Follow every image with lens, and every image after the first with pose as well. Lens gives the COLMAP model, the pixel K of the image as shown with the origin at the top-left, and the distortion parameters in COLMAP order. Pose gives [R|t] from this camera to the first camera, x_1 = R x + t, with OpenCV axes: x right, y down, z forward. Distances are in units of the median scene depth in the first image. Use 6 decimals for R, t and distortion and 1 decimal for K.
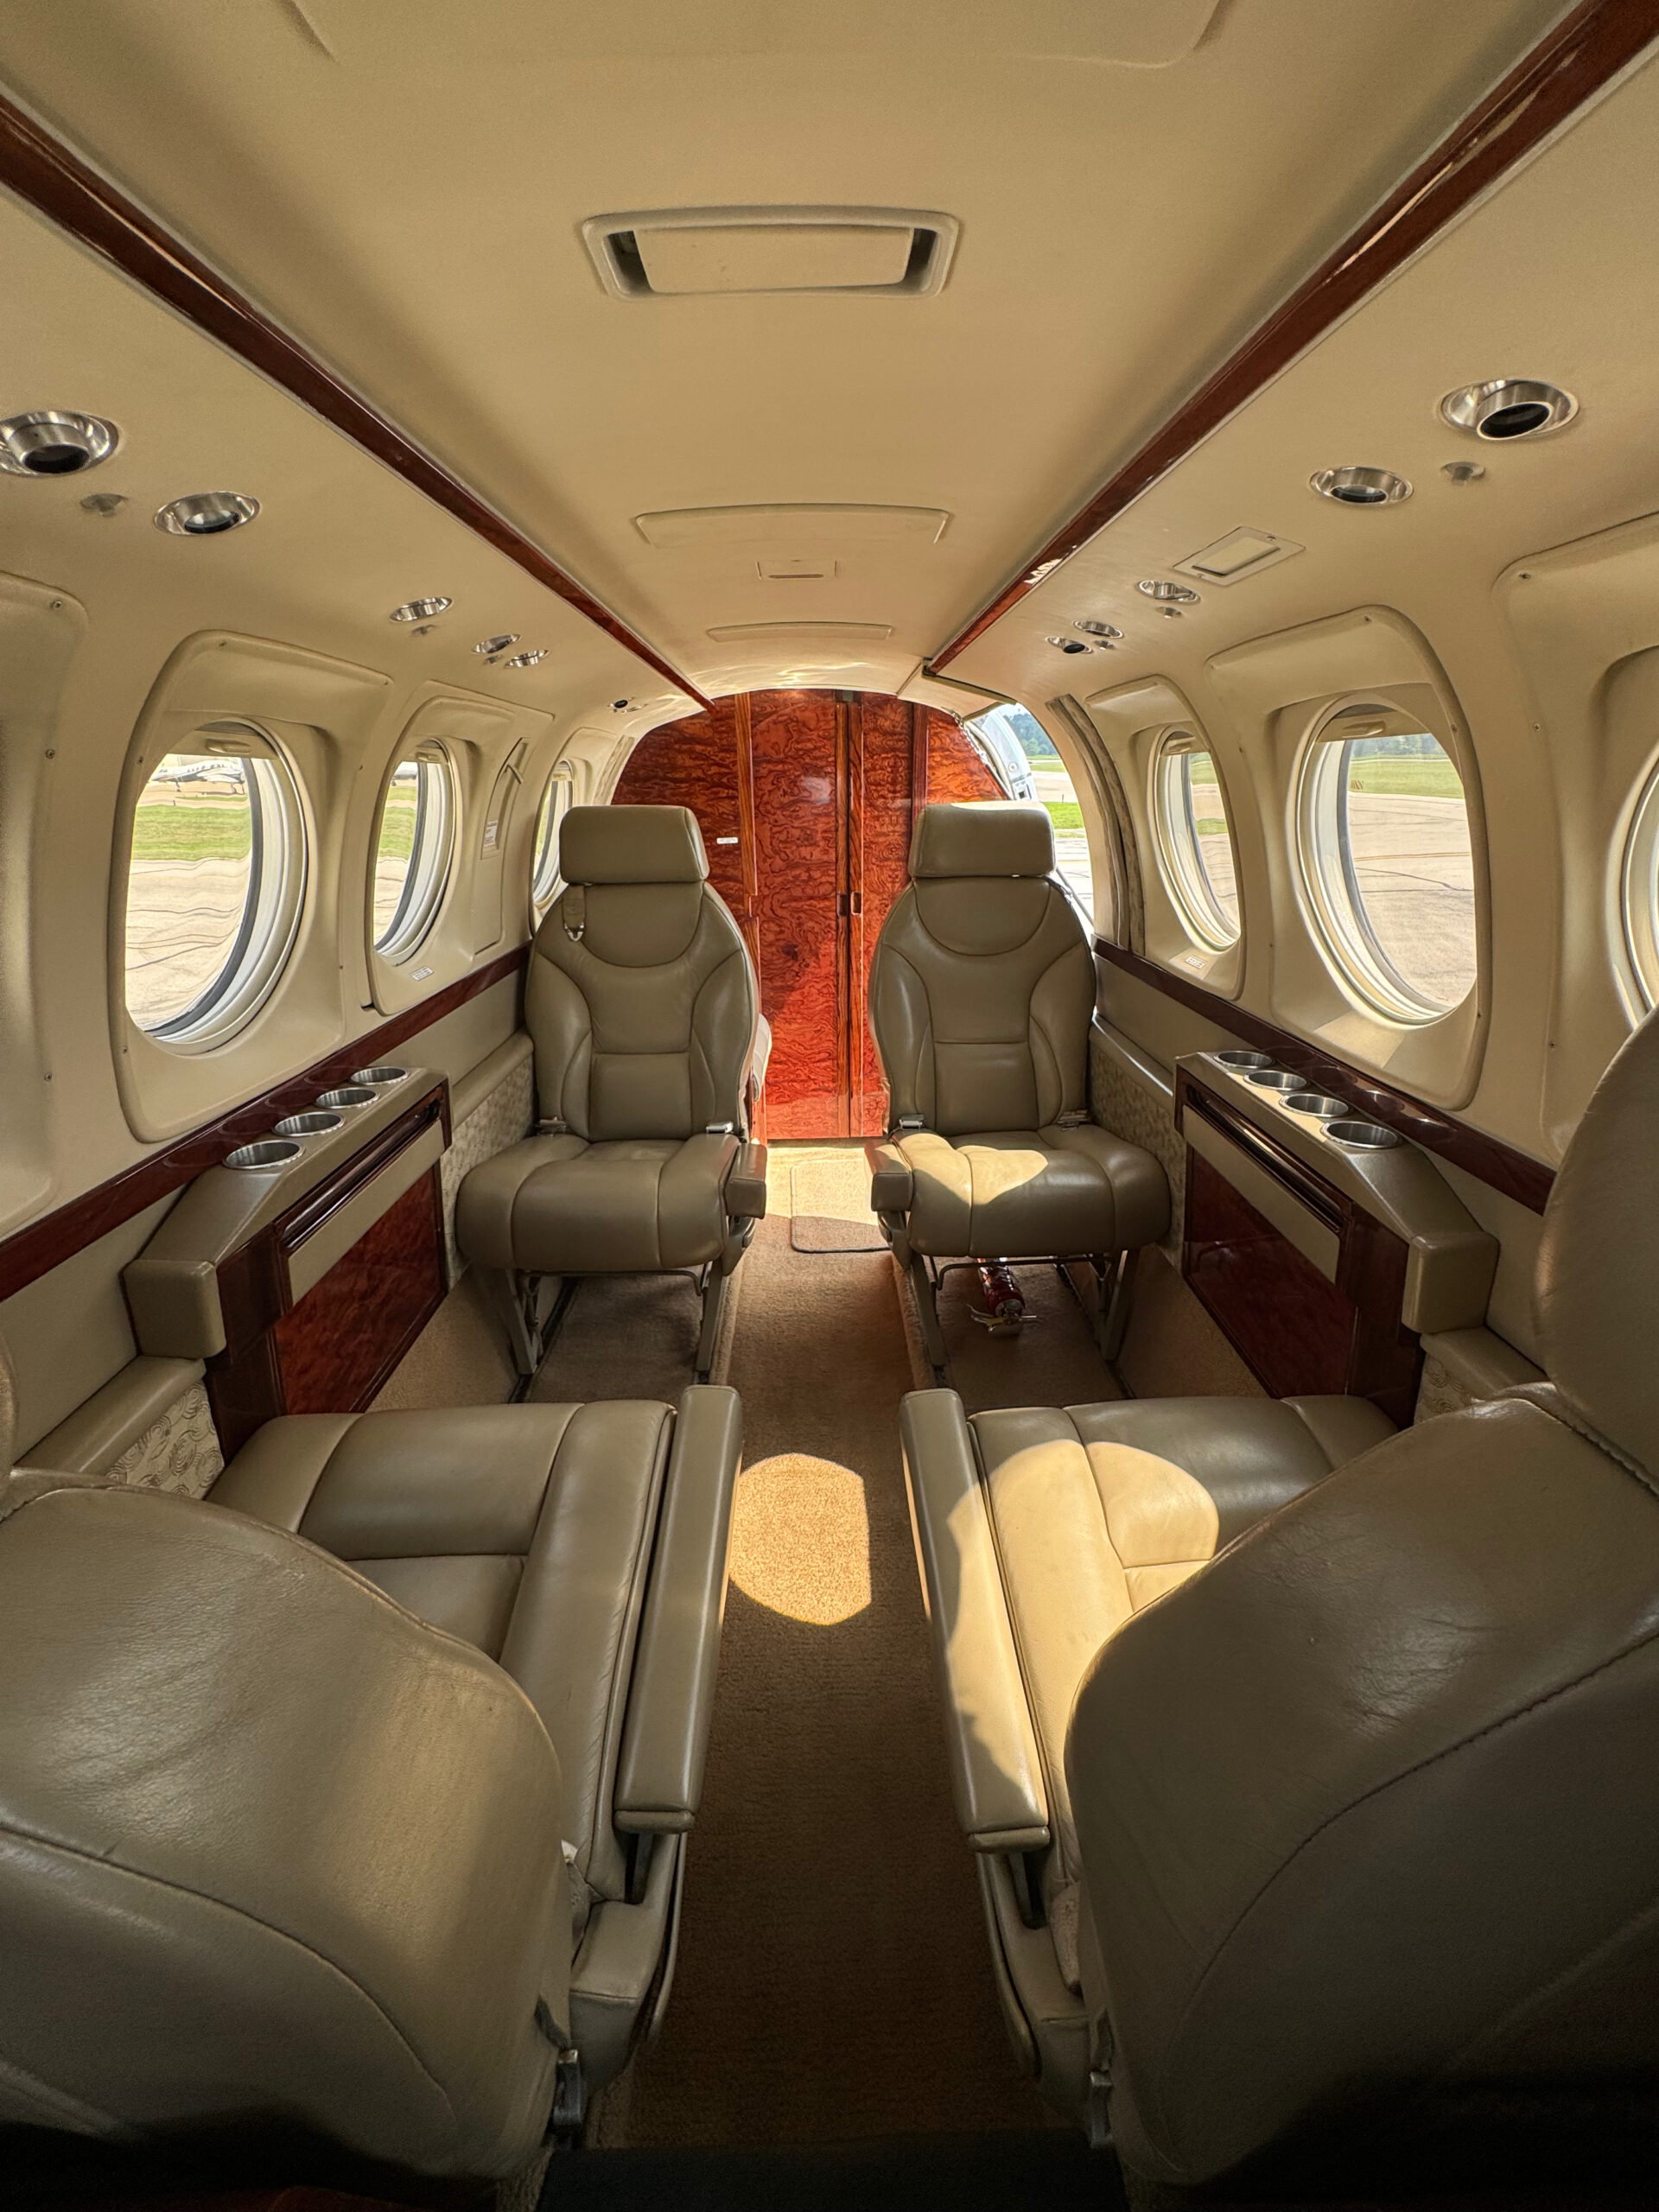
lens RADIAL K [[884.5, 0, 833.9], [0, 884.5, 1111.9], [0, 0, 1]] dist [-0.000469, 0.000050]
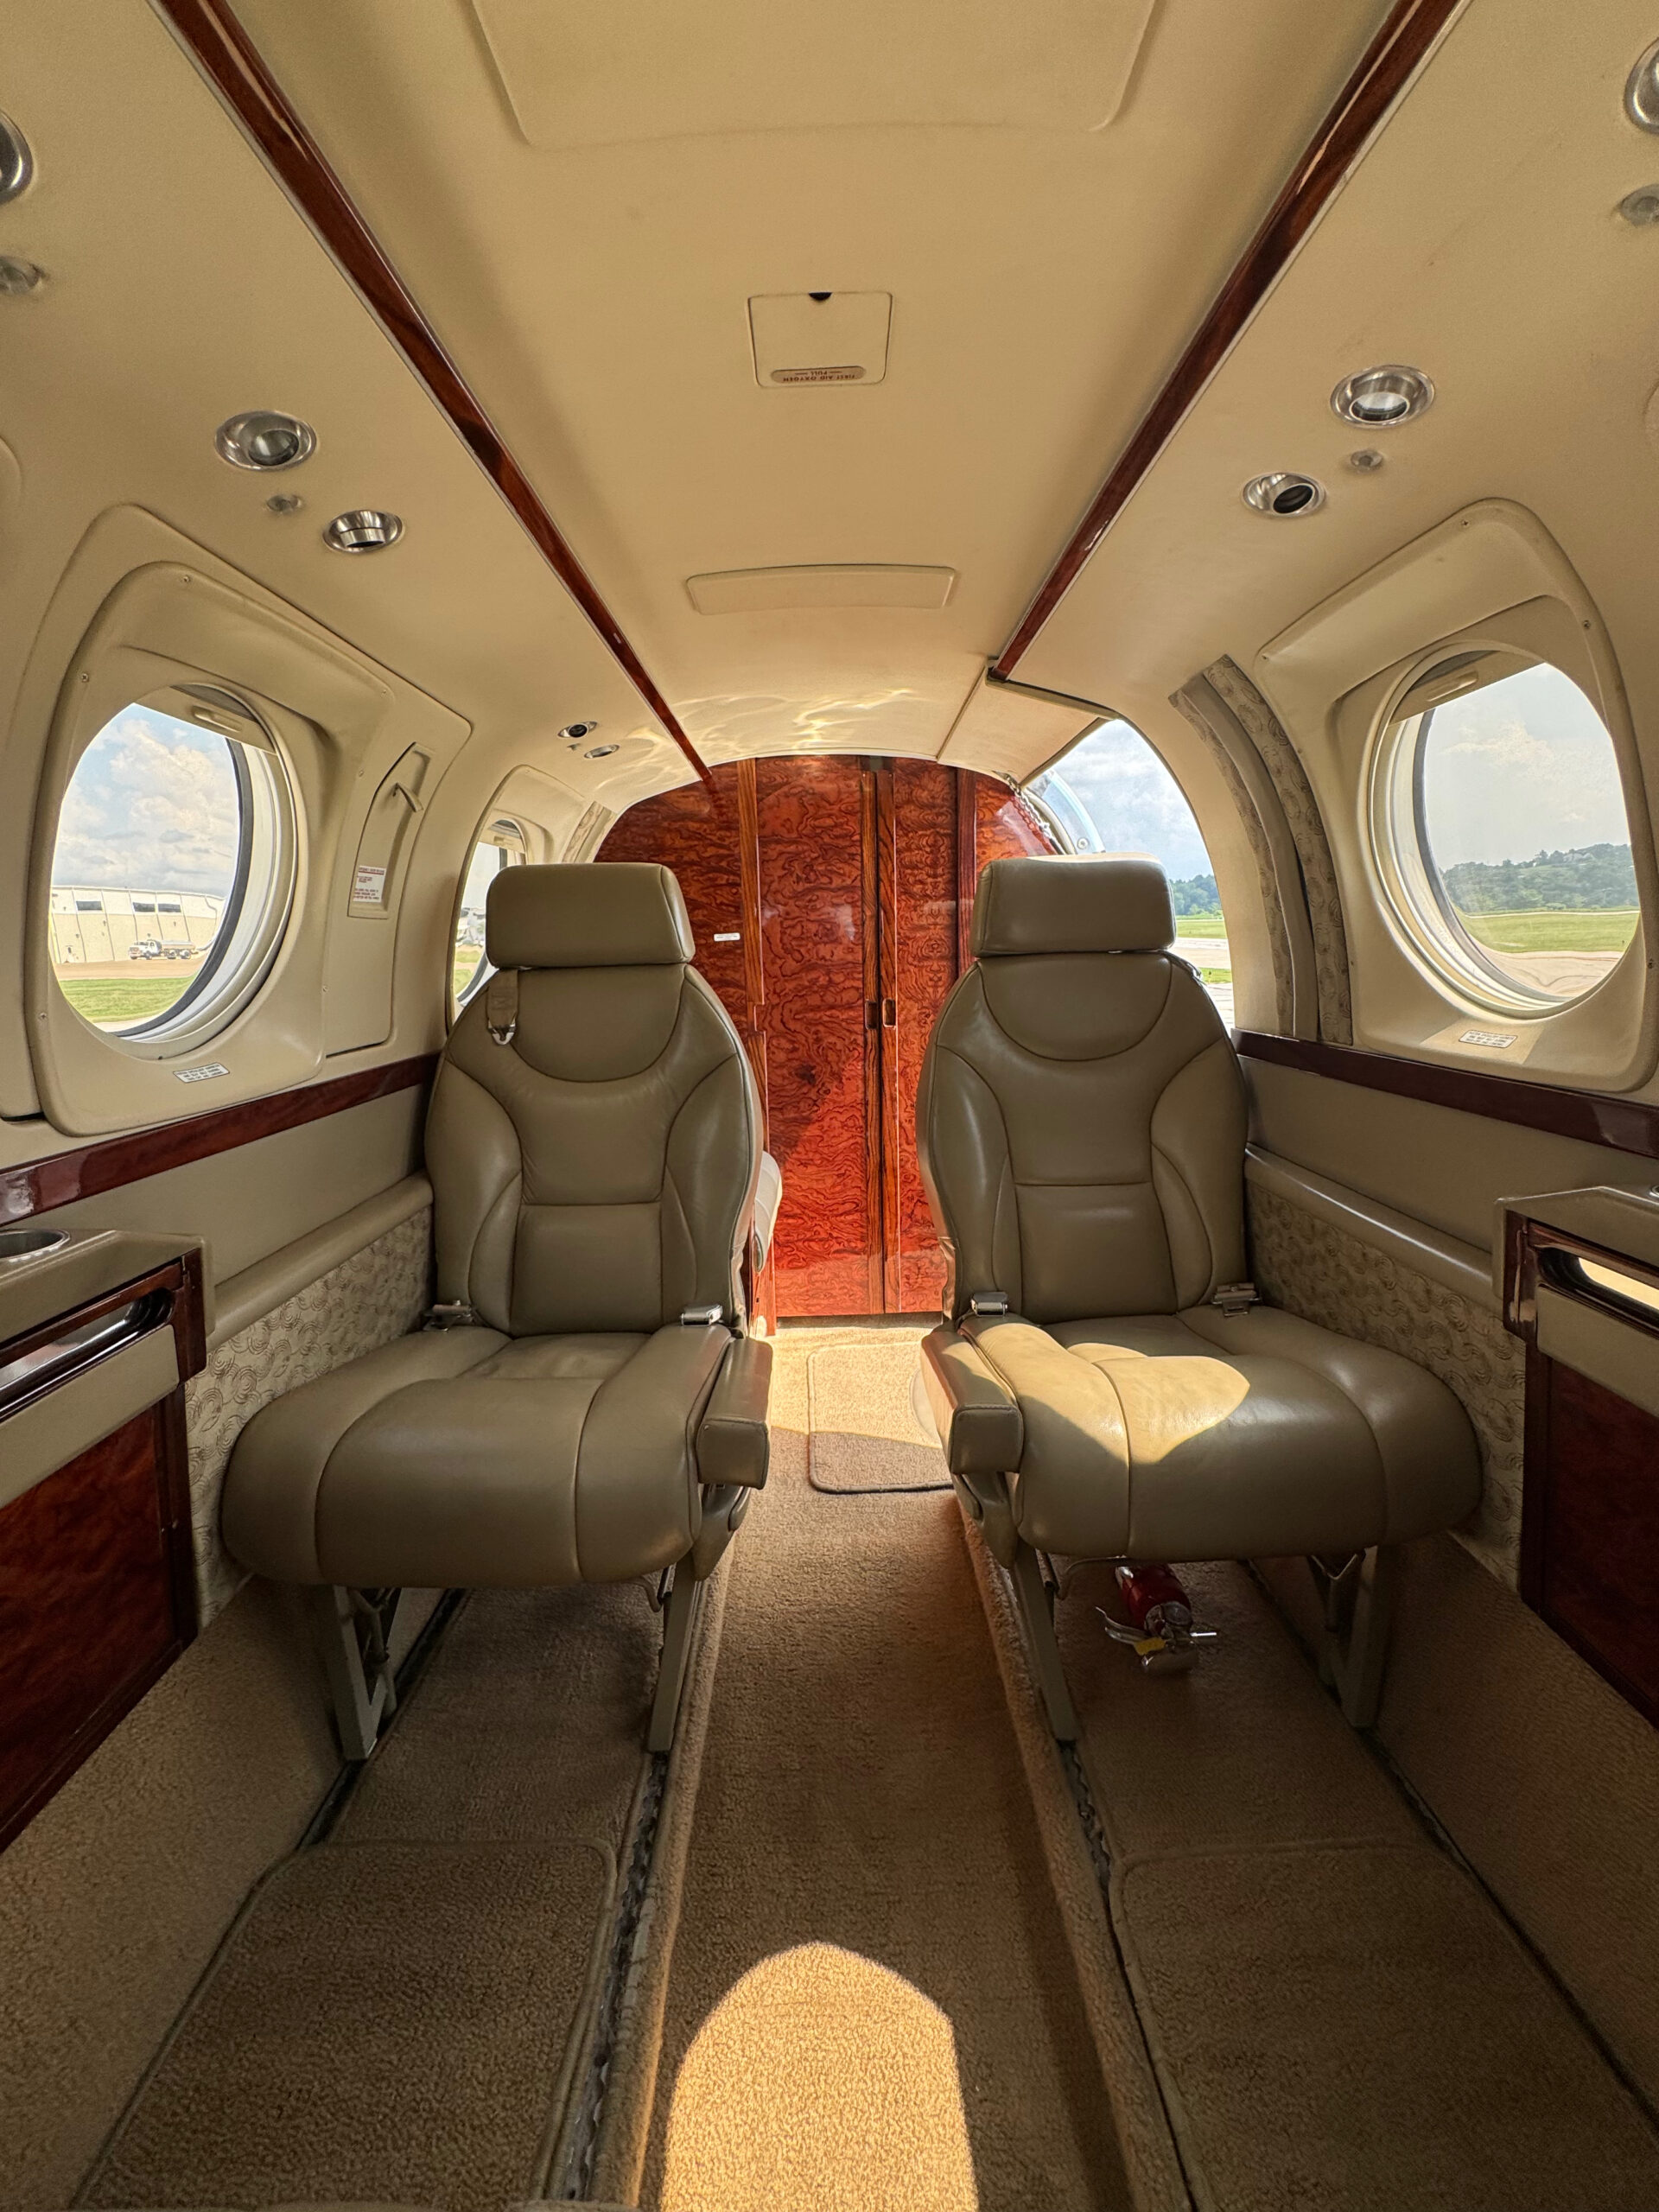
lens RADIAL K [[886.3, 0, 834.9], [0, 886.3, 1113.4], [0, 0, 1]] dist [-0.000932, 0.000226]
pose [[0.999836, -0.011316, -0.014130, -0.017655], [0.008734, 0.985230, -0.171016, -0.016380], [0.015856, 0.170864, 0.985167, 0.316056]]
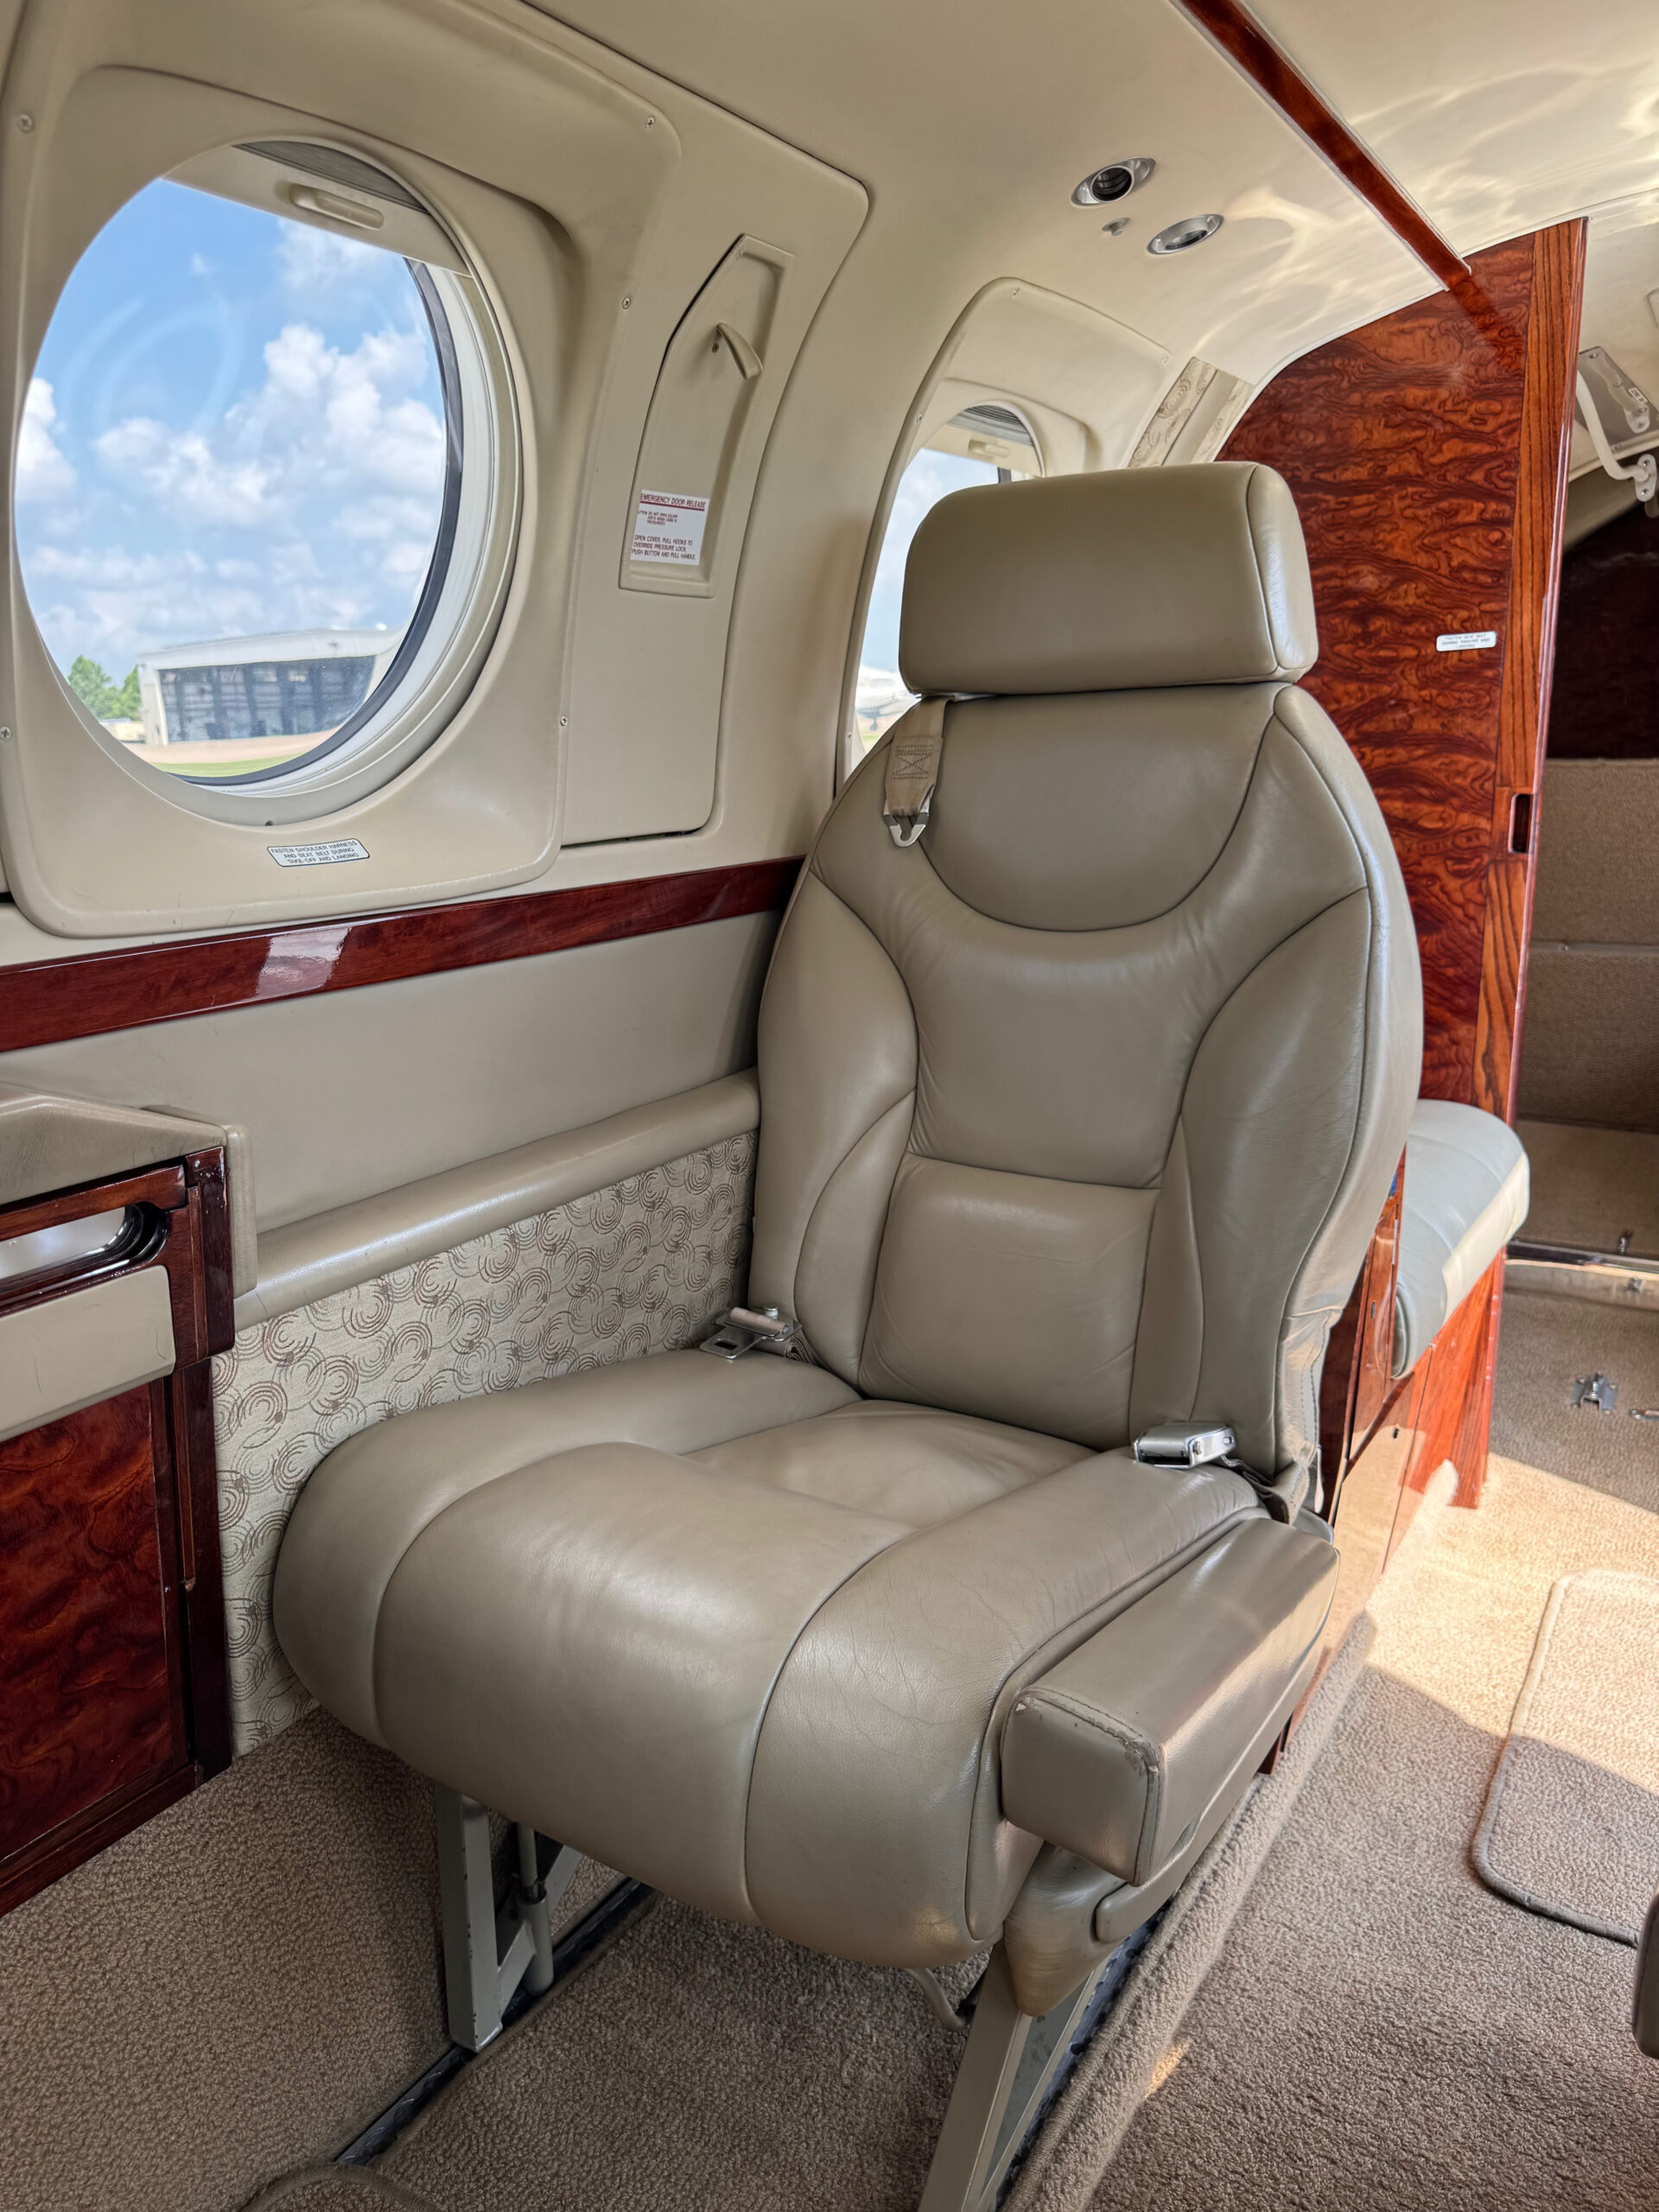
lens RADIAL K [[1546.7, 0, 824.1], [0, 1546.7, 1113.9], [0, 0, 1]] dist [0.027344, -0.041233]
pose [[0.829368, 0.123105, -0.544971, 0.044124], [-0.180385, 0.982186, -0.052652, -0.043209], [0.528781, 0.141972, 0.836800, 0.457592]]
